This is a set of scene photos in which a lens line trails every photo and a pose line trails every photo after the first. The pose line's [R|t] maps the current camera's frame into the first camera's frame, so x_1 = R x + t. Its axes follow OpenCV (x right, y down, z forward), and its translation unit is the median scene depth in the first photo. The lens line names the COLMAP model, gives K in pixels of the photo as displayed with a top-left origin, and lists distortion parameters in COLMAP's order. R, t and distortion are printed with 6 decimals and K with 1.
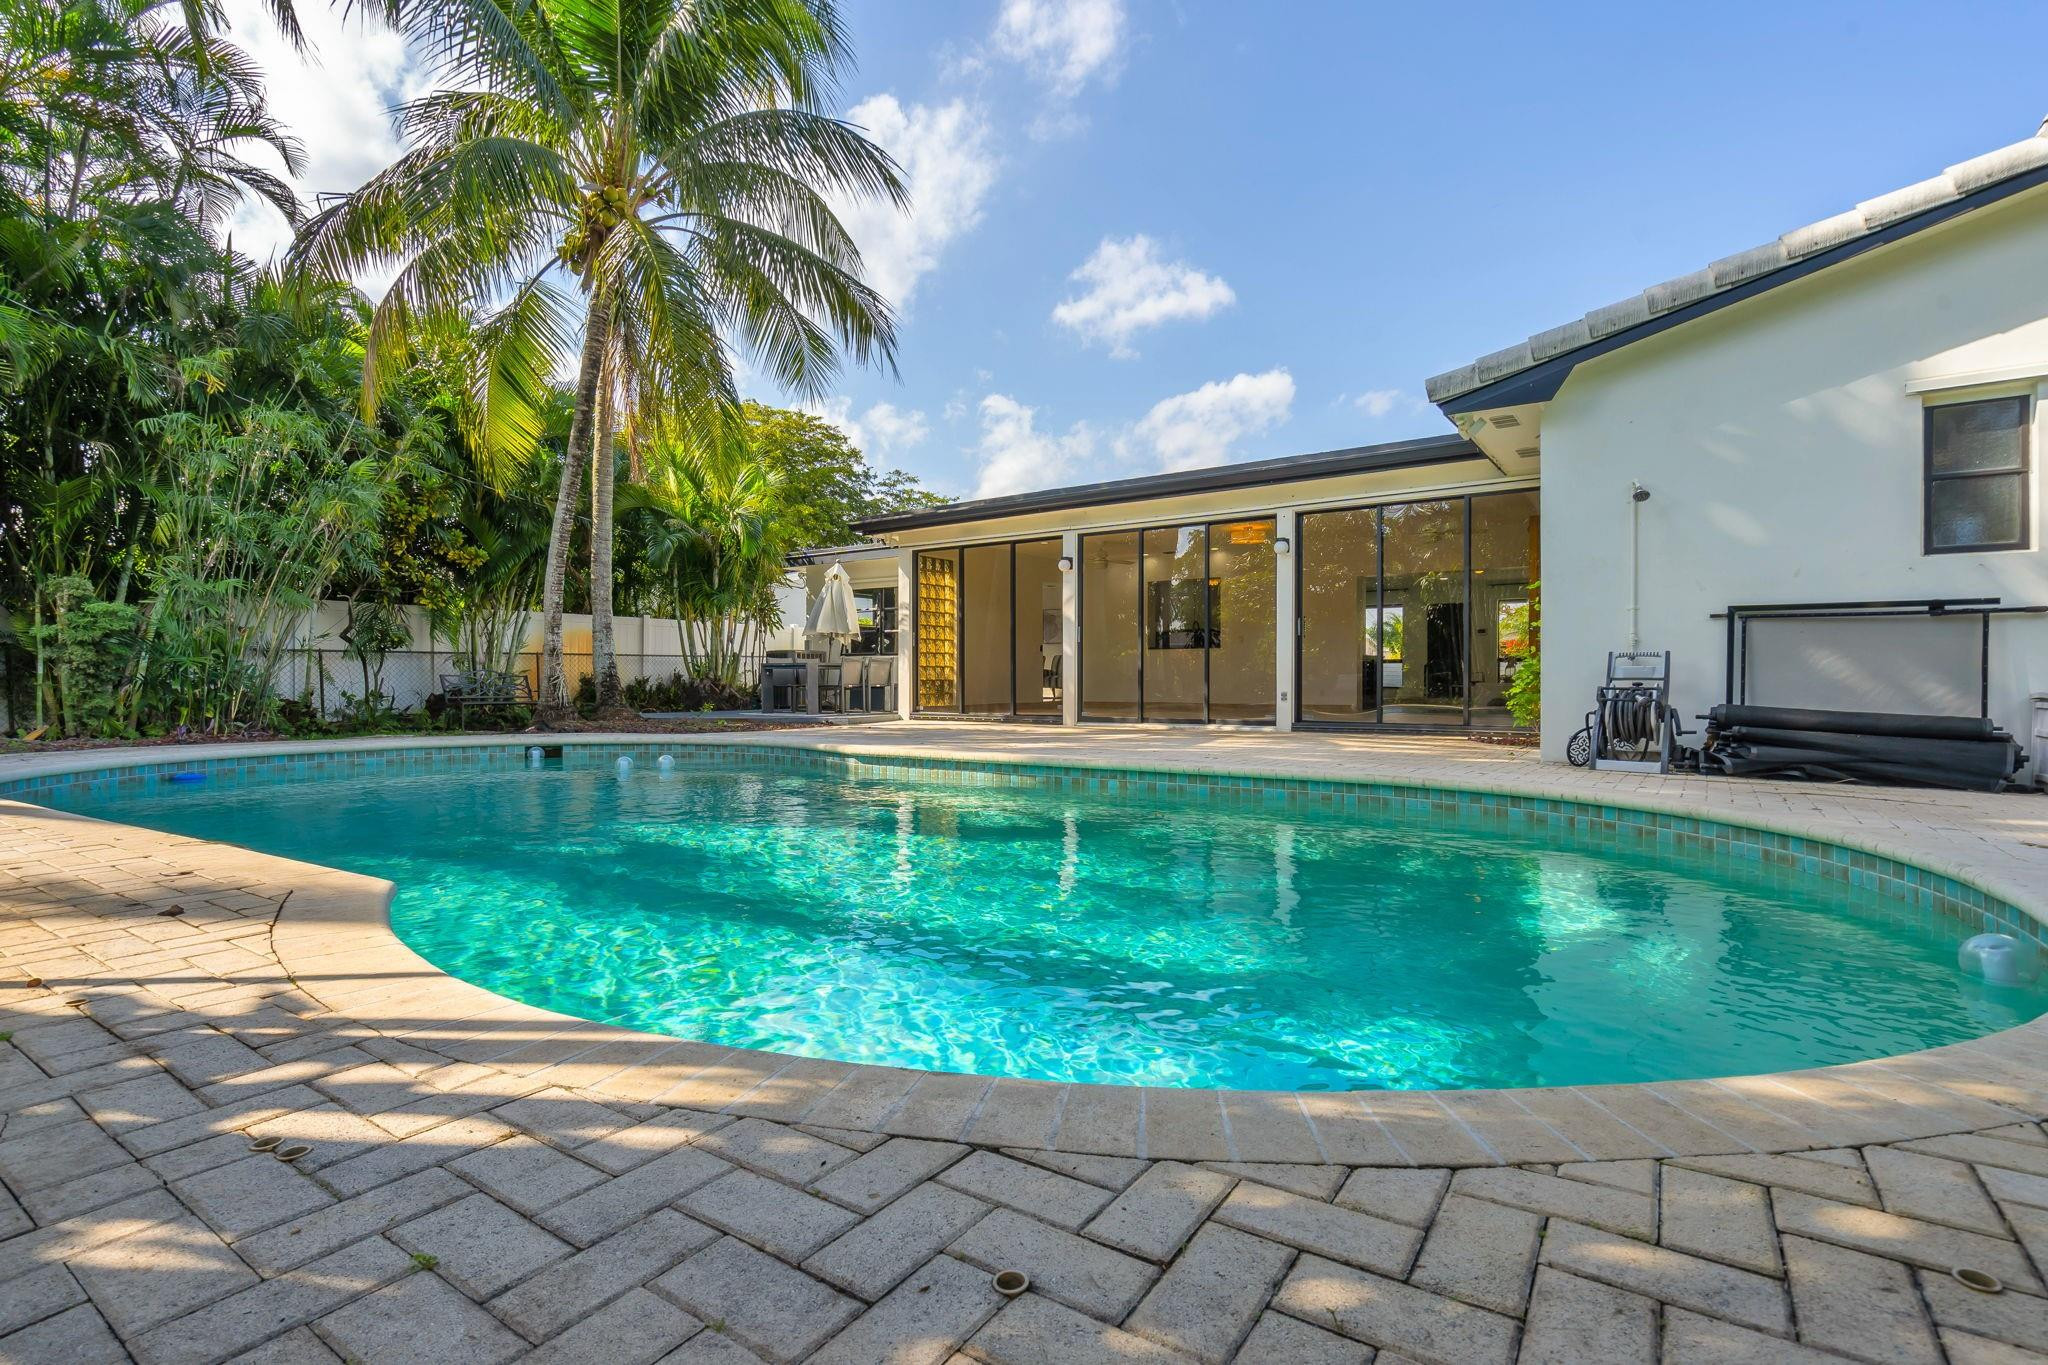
lens RADIAL K [[951.3, 0, 1024.0], [0, 951.3, 682.5], [0, 0, 1]] dist [-0.001567, -0.000177]
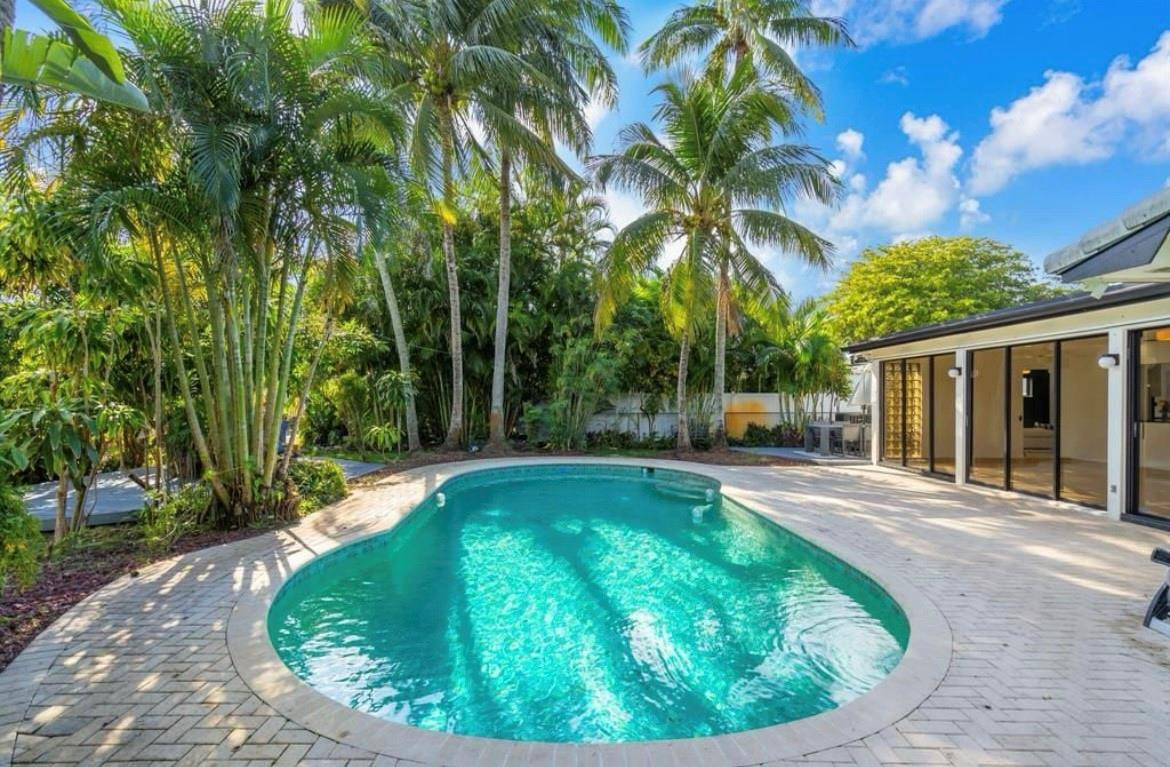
lens RADIAL K [[521.4, 0, 585.2], [0, 521.4, 397.5], [0, 0, 1]] dist [-0.000346, -0.000041]
pose [[0.576300, -0.000043, -0.817238, 0.345020], [-0.007773, 0.999954, -0.005535, -0.072777], [0.817201, 0.009542, 0.576274, 0.082273]]
